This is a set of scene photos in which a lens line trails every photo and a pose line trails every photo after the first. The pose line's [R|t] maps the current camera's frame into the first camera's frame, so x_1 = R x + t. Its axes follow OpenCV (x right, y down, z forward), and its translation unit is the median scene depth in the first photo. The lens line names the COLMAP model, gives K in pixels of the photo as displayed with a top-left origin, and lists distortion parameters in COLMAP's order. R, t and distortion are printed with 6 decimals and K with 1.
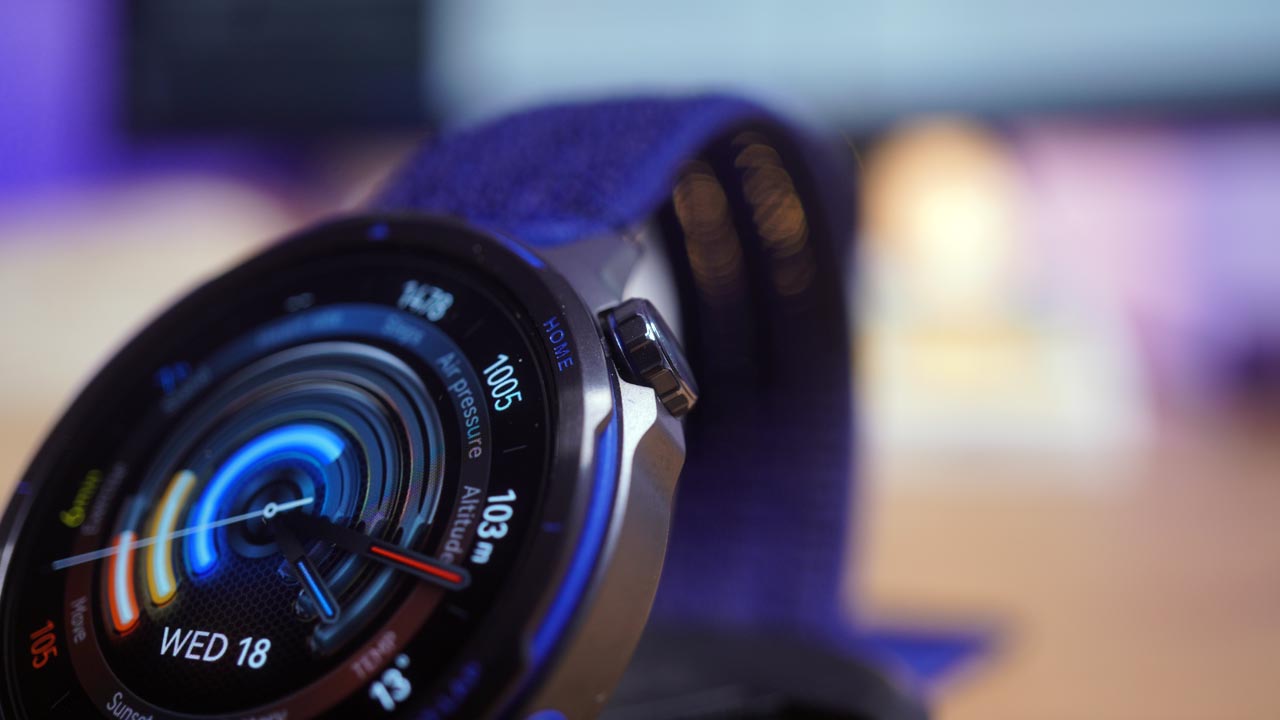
lens RADIAL K [[1664.6, 0, 640.0], [0, 1664.6, 360.0], [0, 0, 1]] dist [-0.009092, 0.012300]
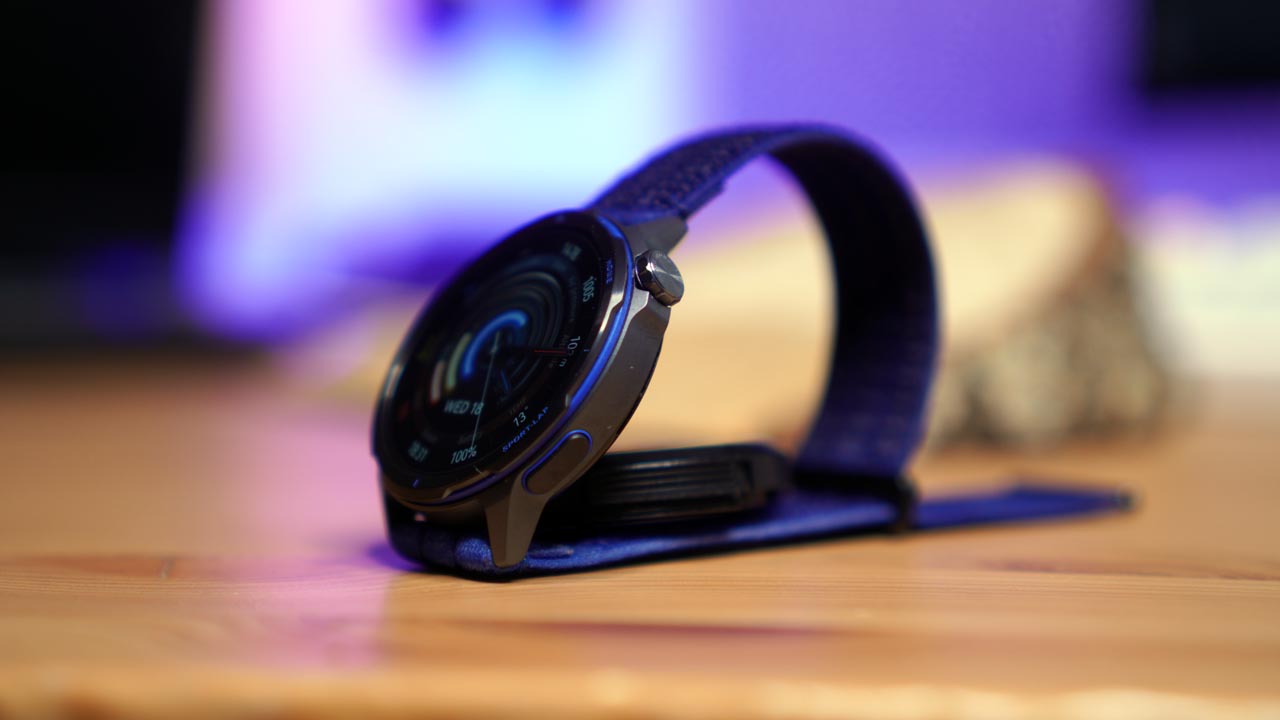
lens RADIAL K [[2093.3, 0, 640.0], [0, 2093.3, 360.0], [0, 0, 1]] dist [0.023684, 0.005942]
pose [[0.926785, 0.010631, -0.375442, 0.978671], [-0.006016, 0.999891, 0.013461, 0.067182], [0.375544, -0.010217, 0.926748, -1.458042]]
